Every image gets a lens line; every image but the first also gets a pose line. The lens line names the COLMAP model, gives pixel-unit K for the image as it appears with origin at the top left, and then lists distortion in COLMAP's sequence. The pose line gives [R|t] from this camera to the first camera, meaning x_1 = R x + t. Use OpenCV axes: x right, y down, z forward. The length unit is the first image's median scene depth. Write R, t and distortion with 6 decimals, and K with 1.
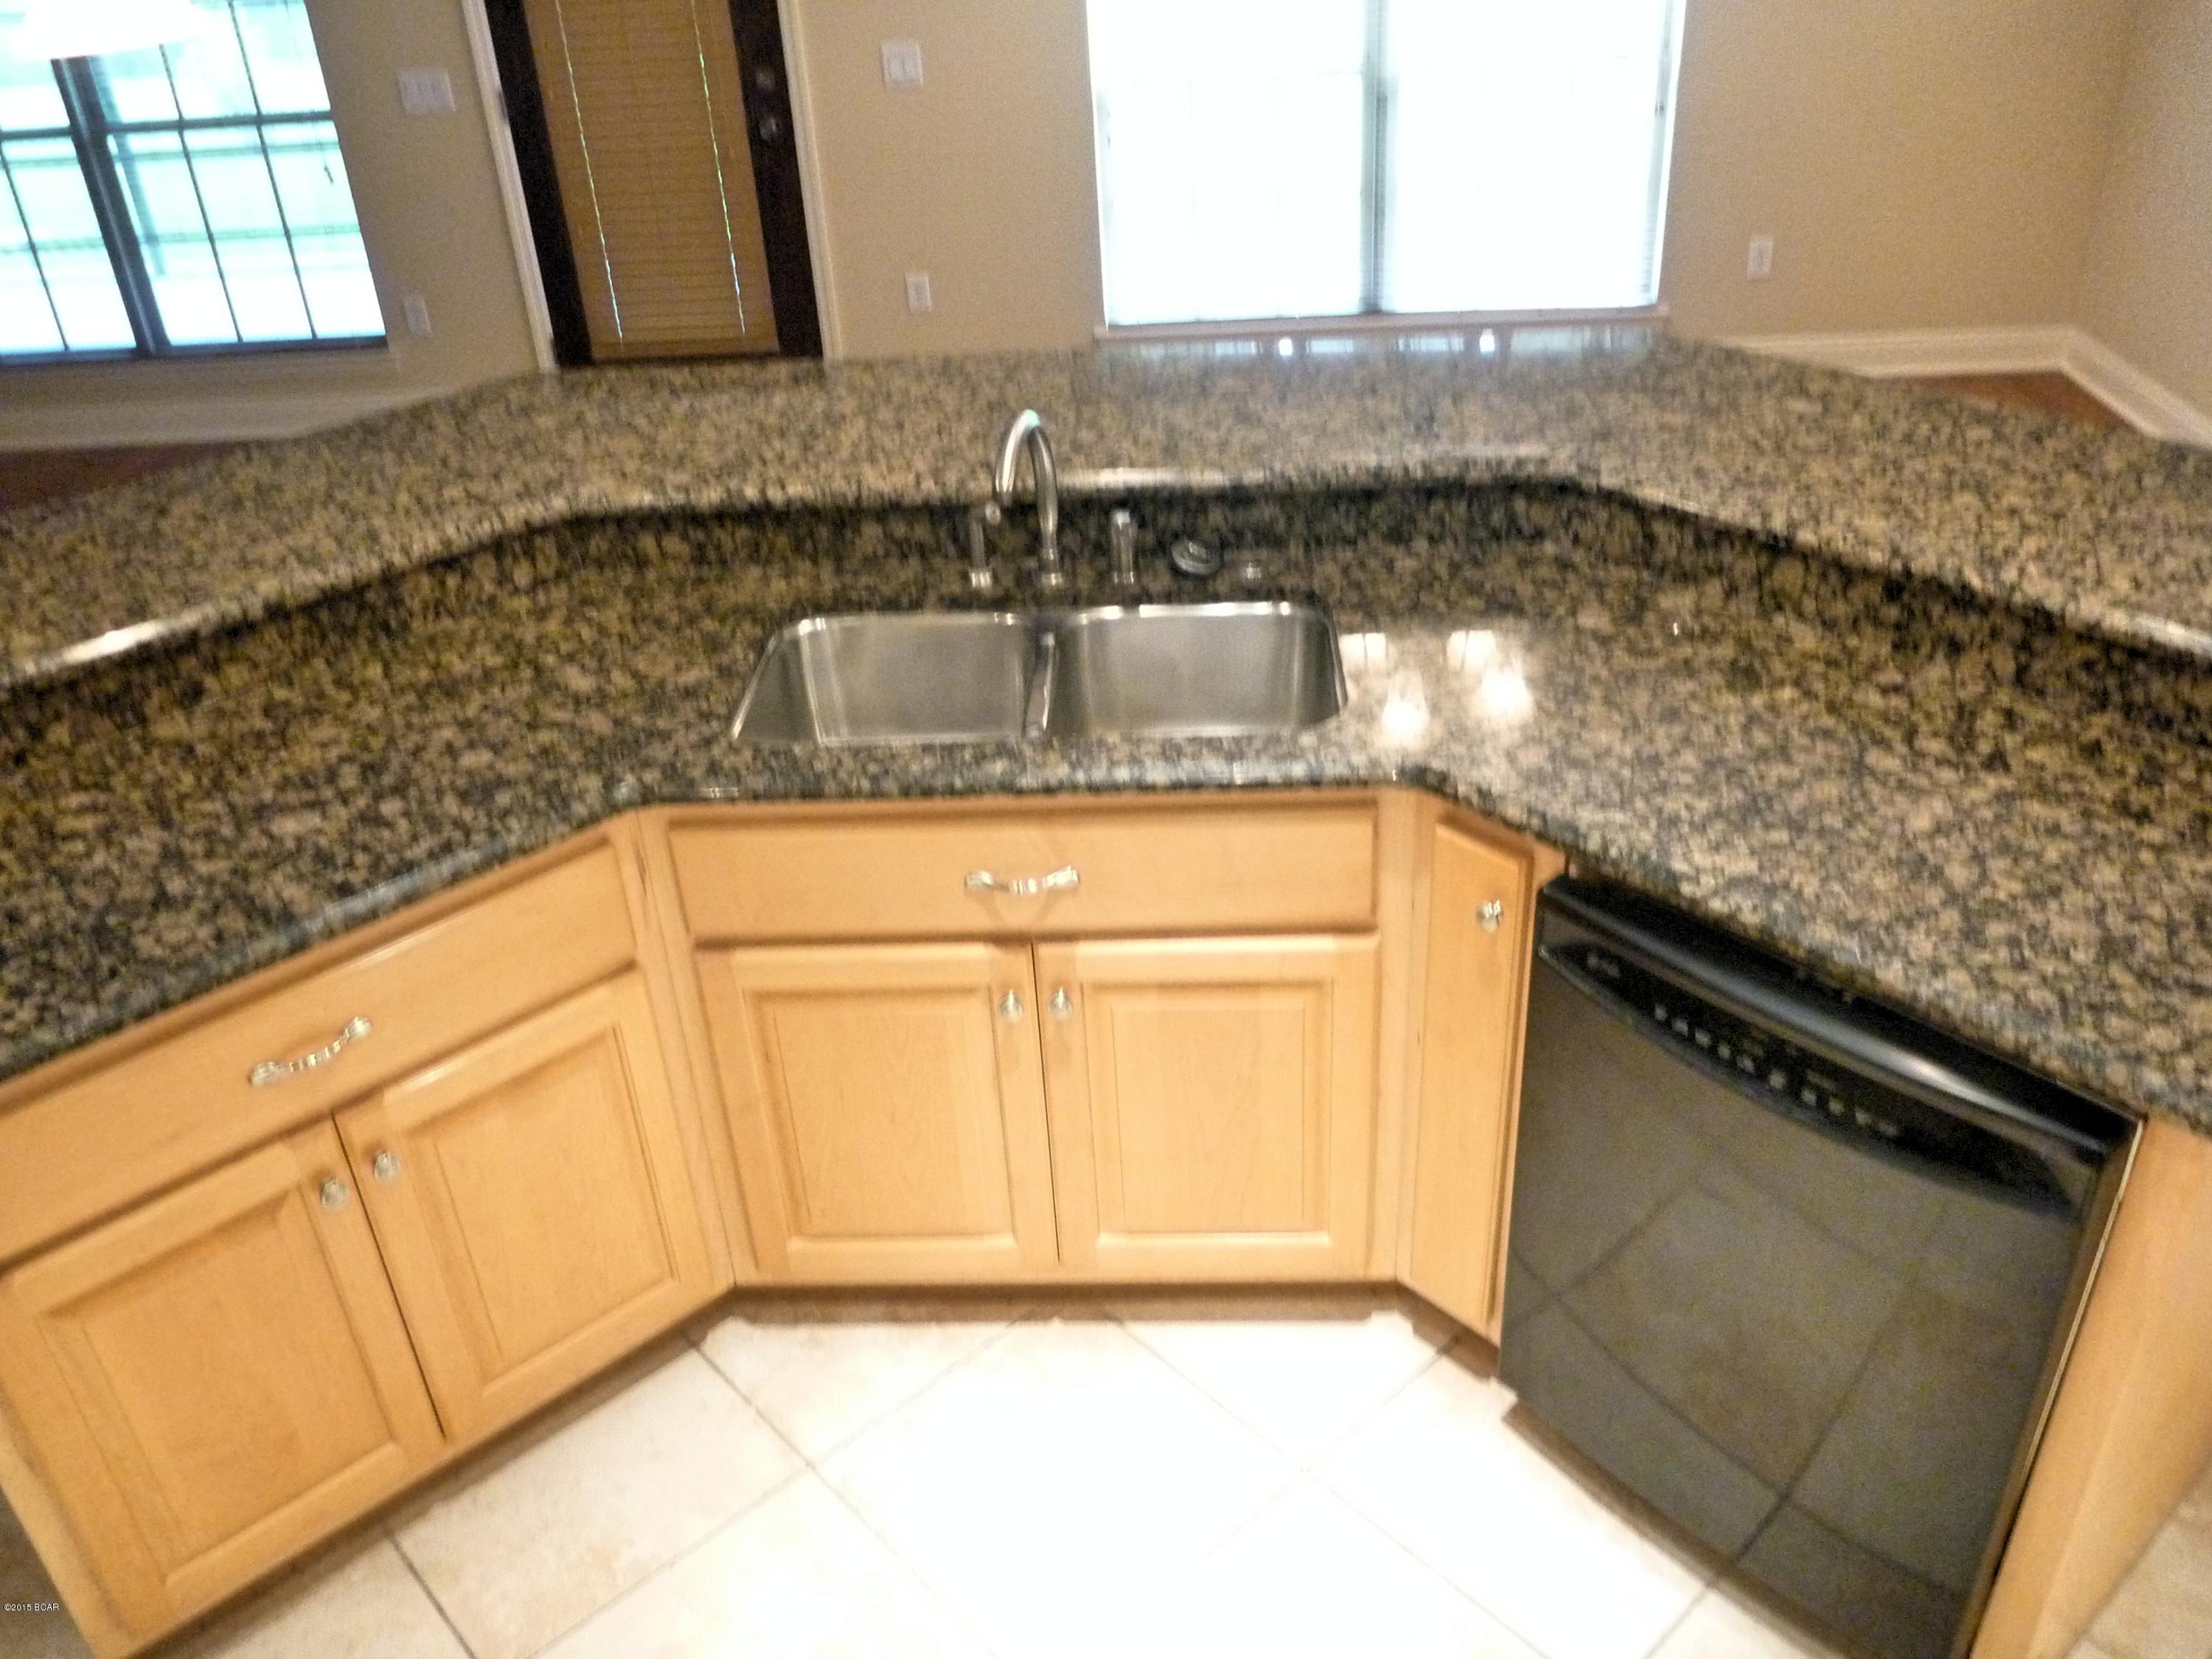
lens RADIAL K [[1800.4, 0, 1106.0], [0, 1800.4, 829.5], [0, 0, 1]] dist [-0.006310, -0.049709]
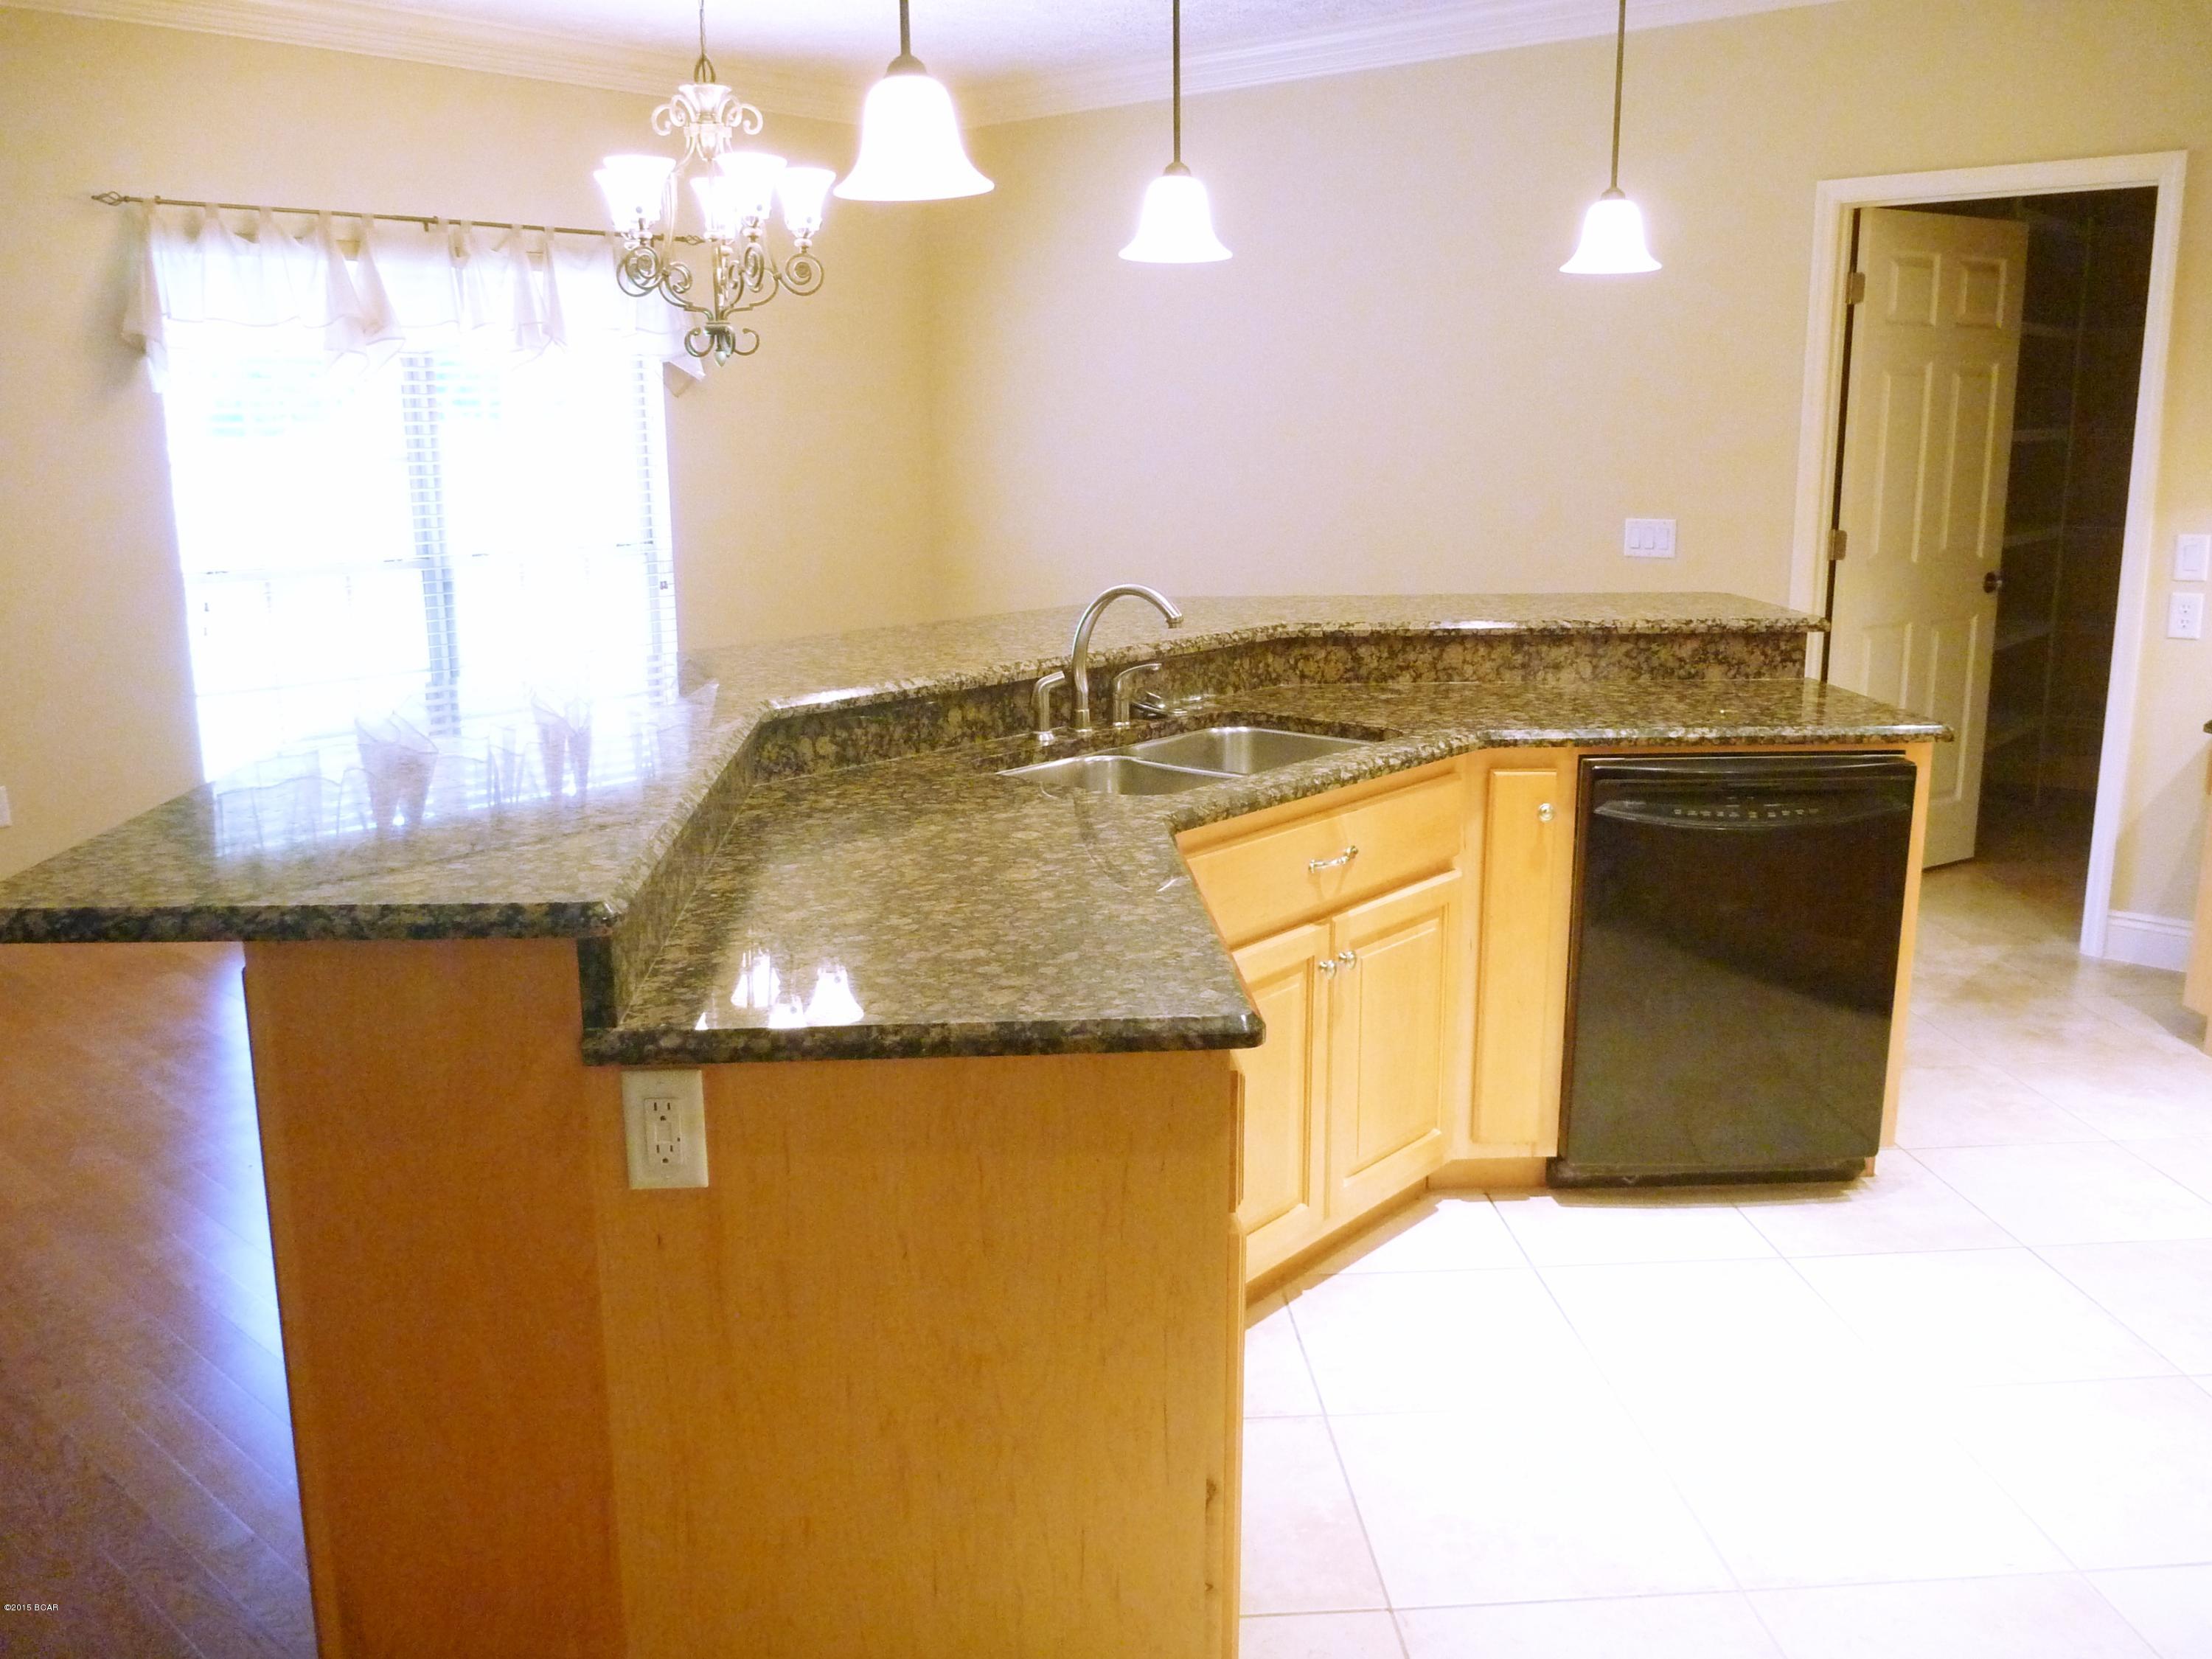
lens RADIAL K [[1800.4, 0, 1106.0], [0, 1800.4, 829.5], [0, 0, 1]] dist [-0.006310, -0.049709]
pose [[0.625606, -0.126051, 0.769889, -1.059282], [0.382165, 0.909859, -0.161577, 0.142767], [-0.680123, 0.395308, 0.617385, 0.234570]]
